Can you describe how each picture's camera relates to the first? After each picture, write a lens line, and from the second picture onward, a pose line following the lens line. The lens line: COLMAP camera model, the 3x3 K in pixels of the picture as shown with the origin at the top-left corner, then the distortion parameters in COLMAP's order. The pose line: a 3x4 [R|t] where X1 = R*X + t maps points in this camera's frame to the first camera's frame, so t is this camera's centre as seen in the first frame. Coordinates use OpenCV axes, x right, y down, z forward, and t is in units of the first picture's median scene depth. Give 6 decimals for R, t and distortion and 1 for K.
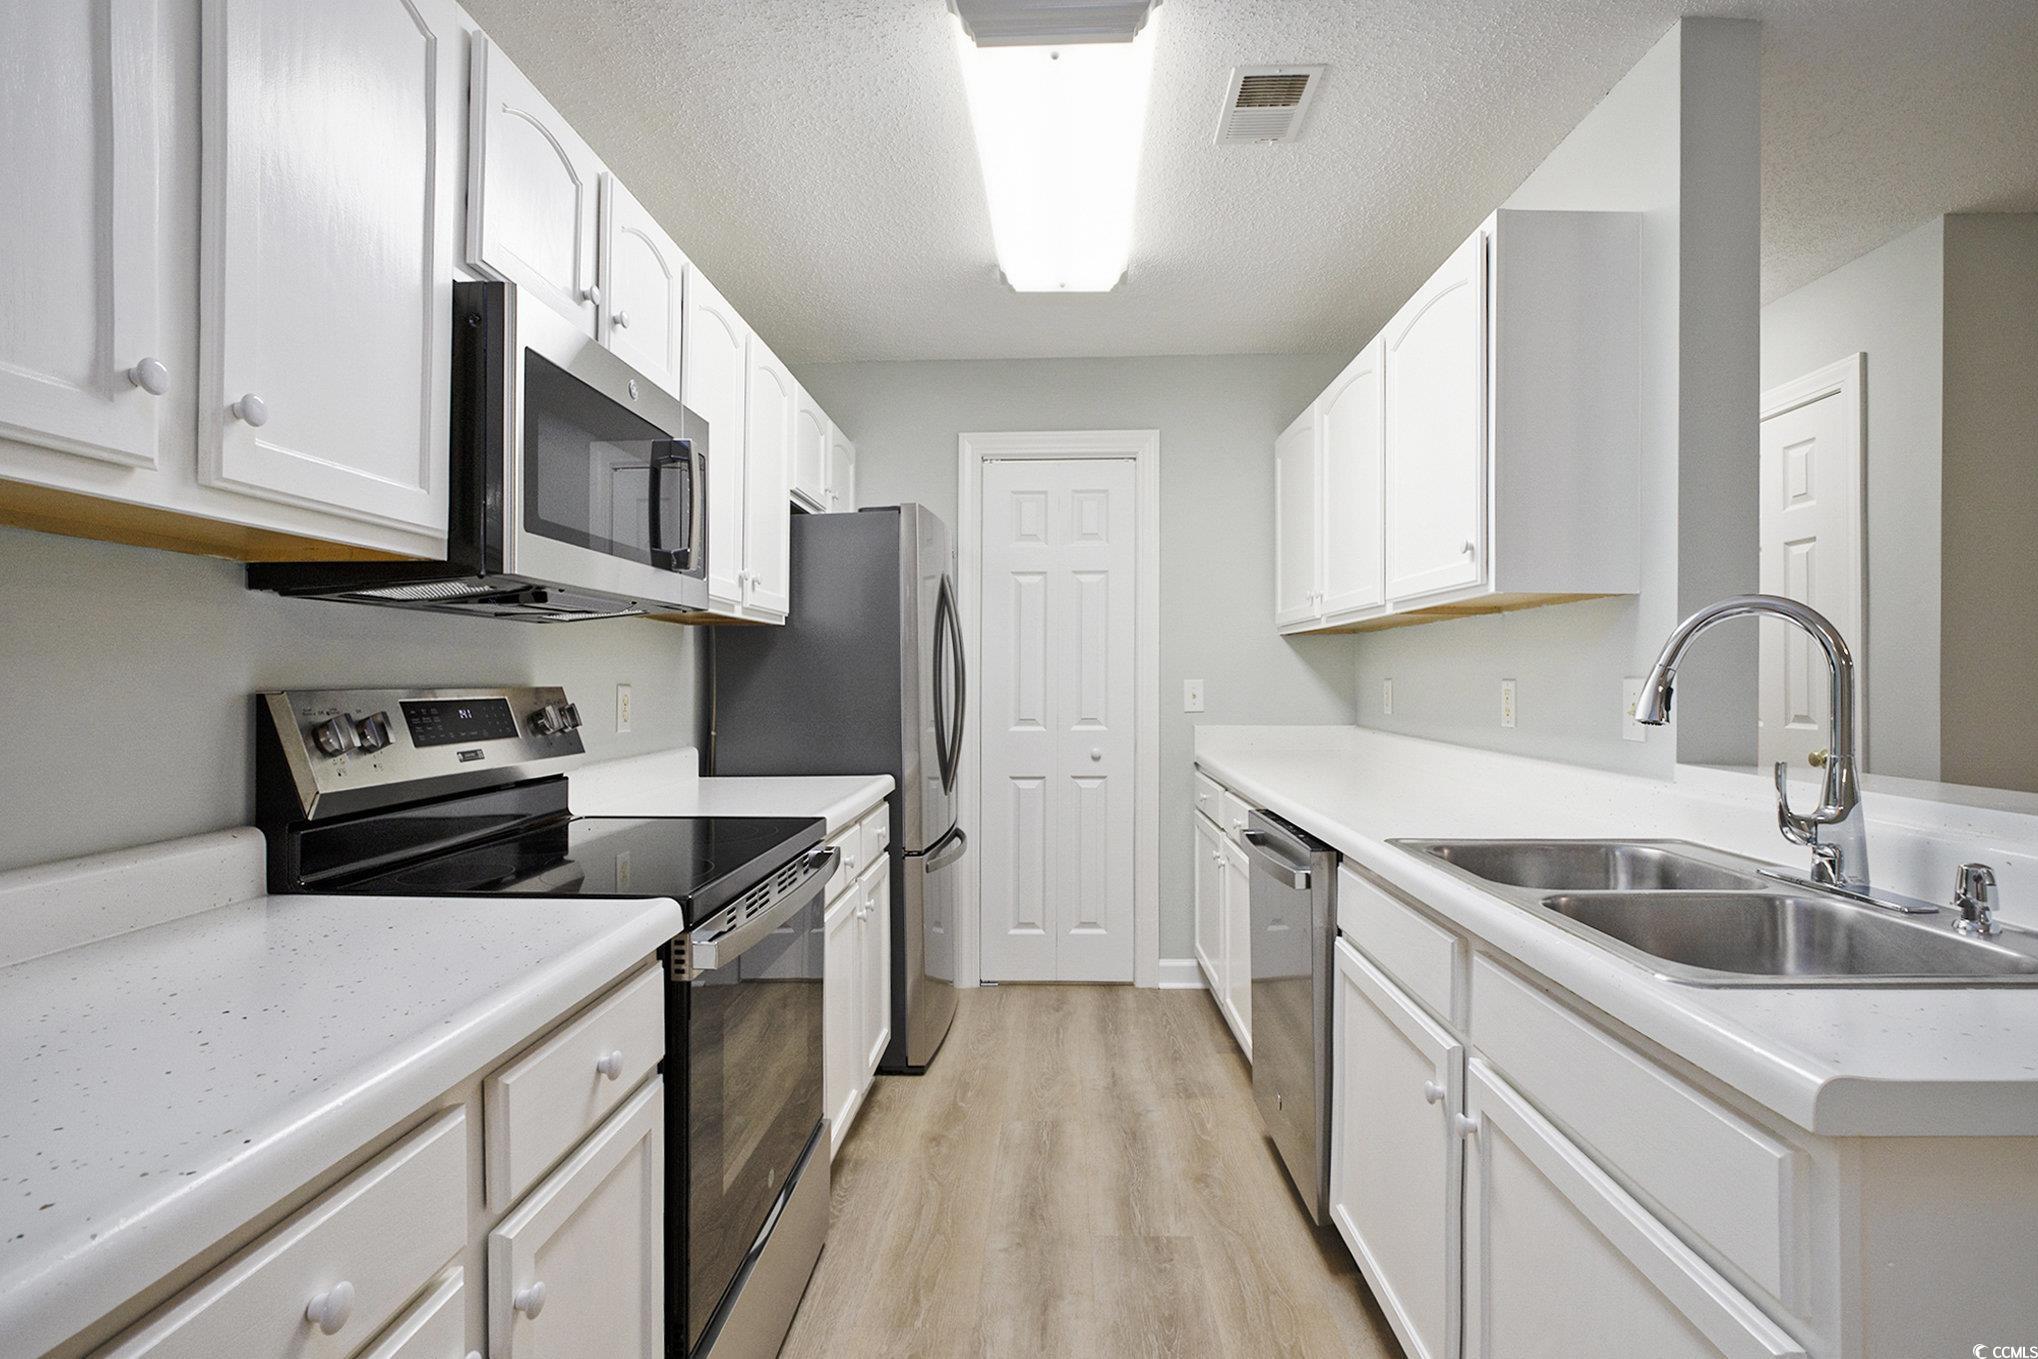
lens RADIAL K [[966.0, 0, 1025.3], [0, 966.0, 682.0], [0, 0, 1]] dist [-0.049695, 0.018793]
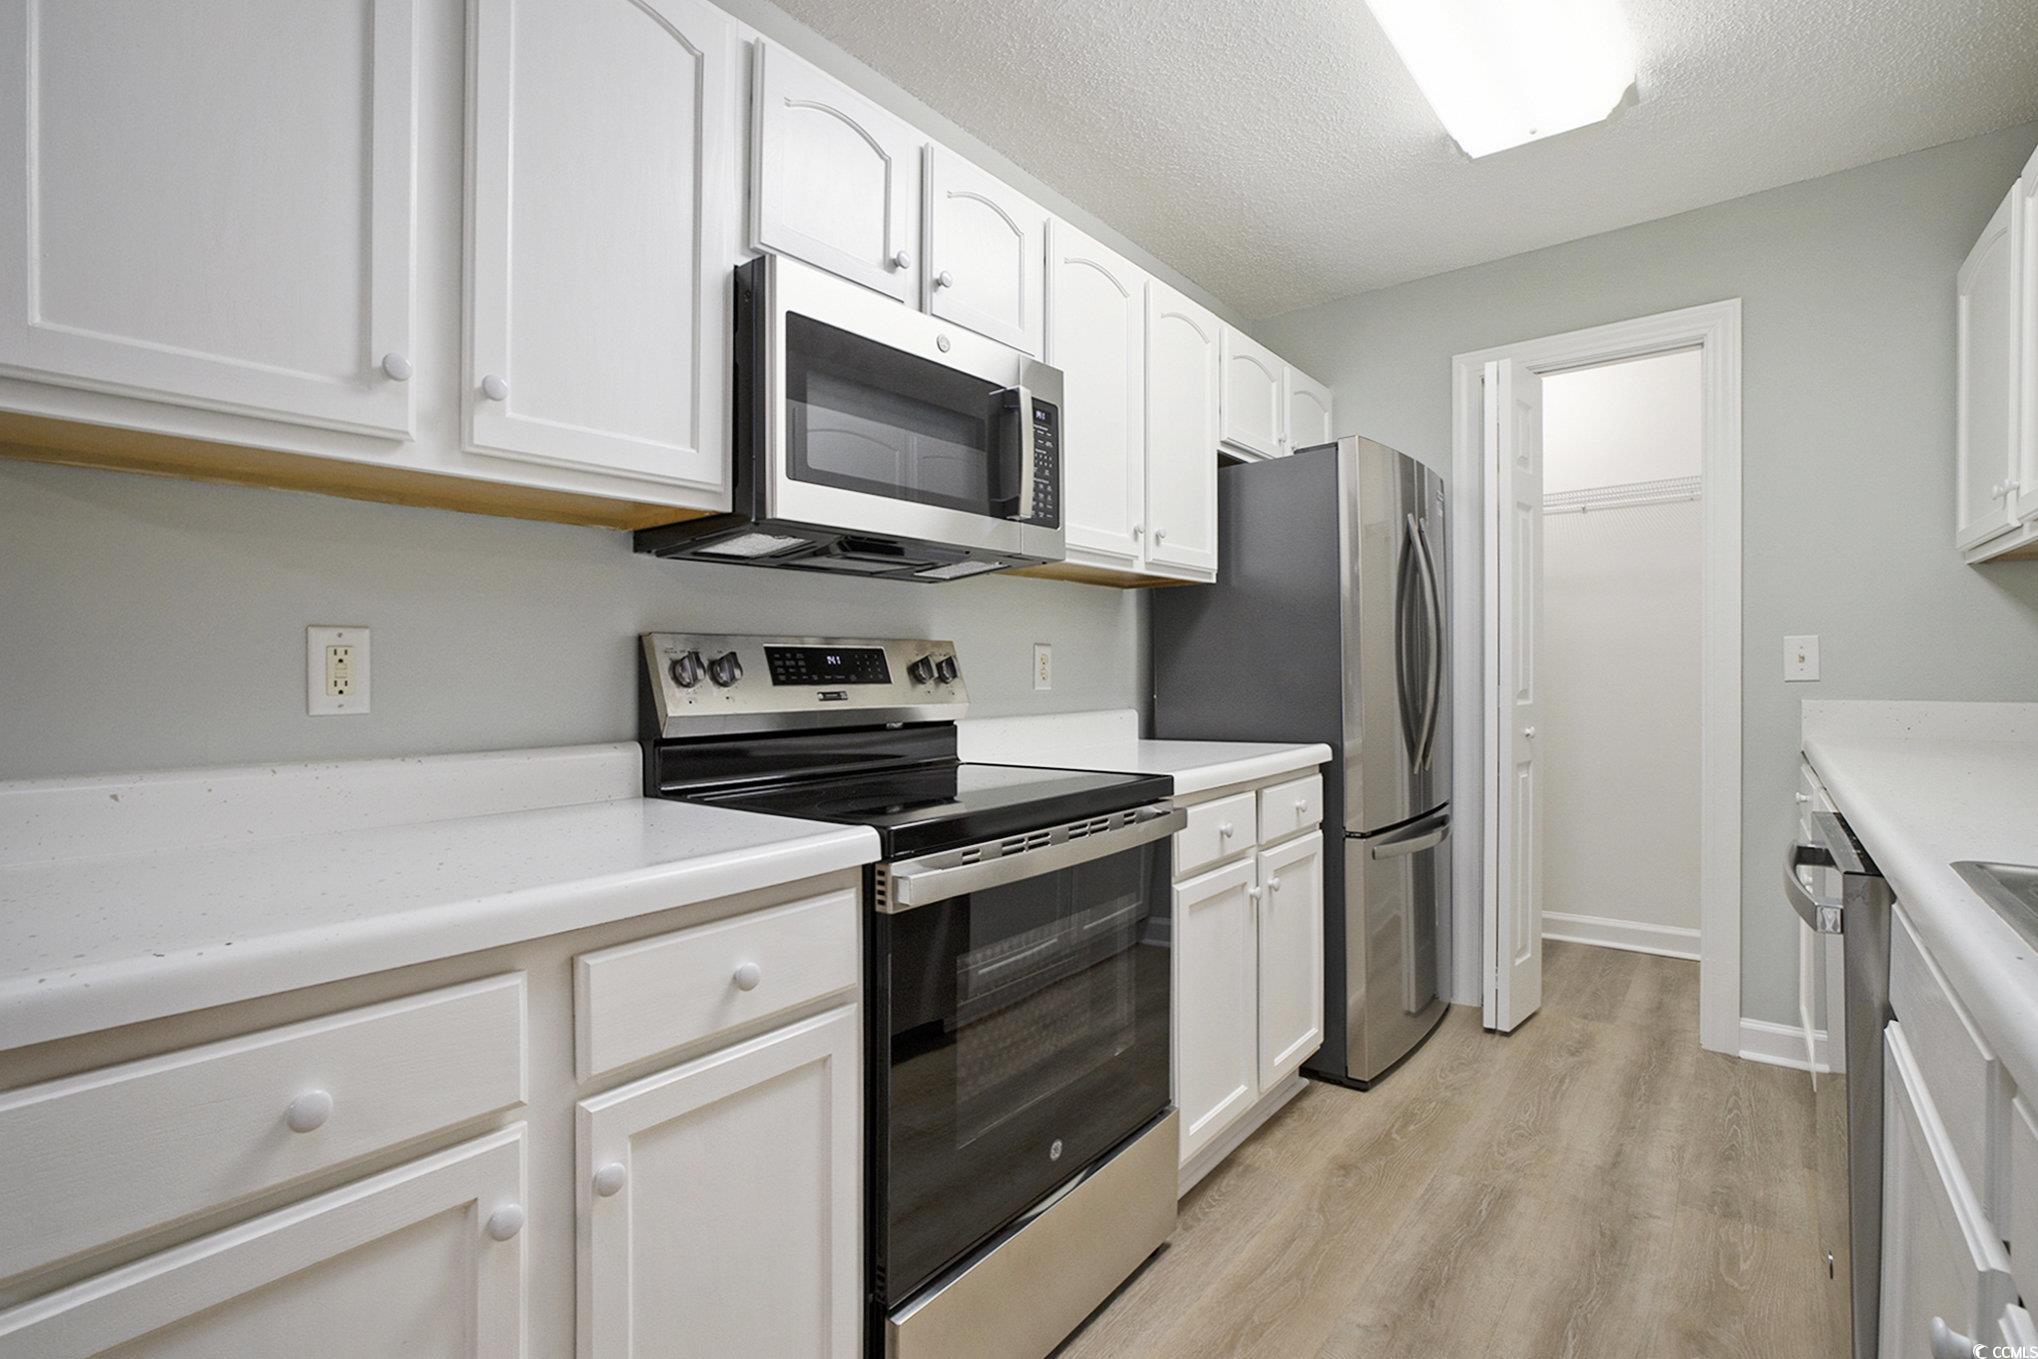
lens RADIAL K [[943.3, 0, 1025.2], [0, 943.3, 669.1], [0, 0, 1]] dist [-0.019773, 0.000749]
pose [[0.806524, -0.006633, -0.591164, 0.235103], [0.005715, 0.999978, -0.003423, 0.045125], [0.591174, -0.000618, 0.806544, 0.210963]]
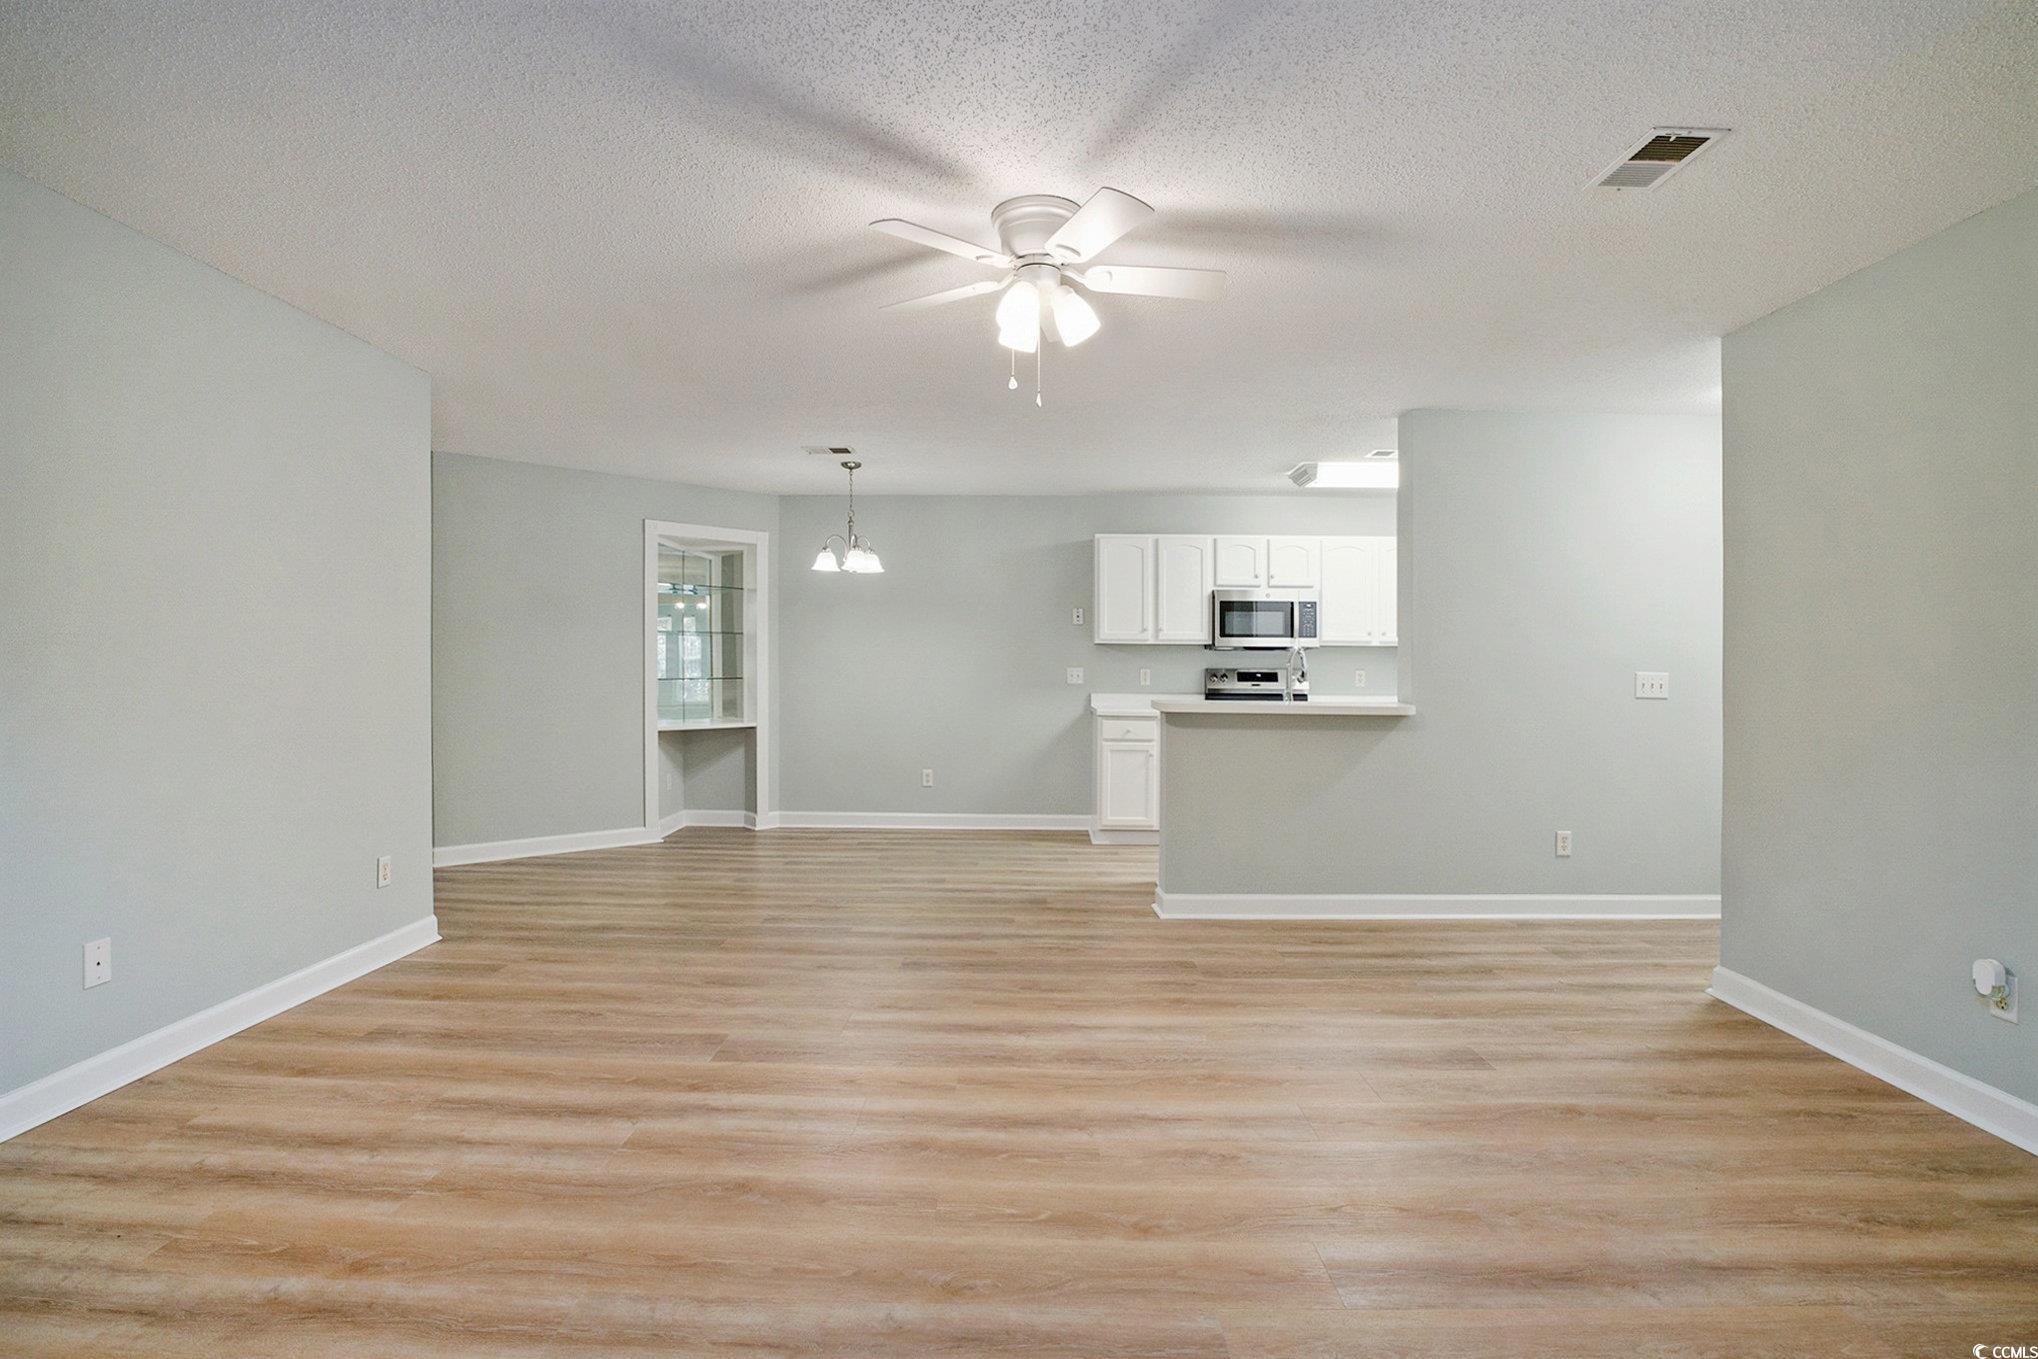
lens RADIAL K [[966.0, 0, 1025.3], [0, 966.0, 682.0], [0, 0, 1]] dist [-0.049695, 0.018793]
pose [[0.015097, 0.011119, -0.999824, 3.297492], [-0.014235, 0.999839, 0.010904, 0.028081], [0.999785, 0.014068, 0.015253, -0.078209]]
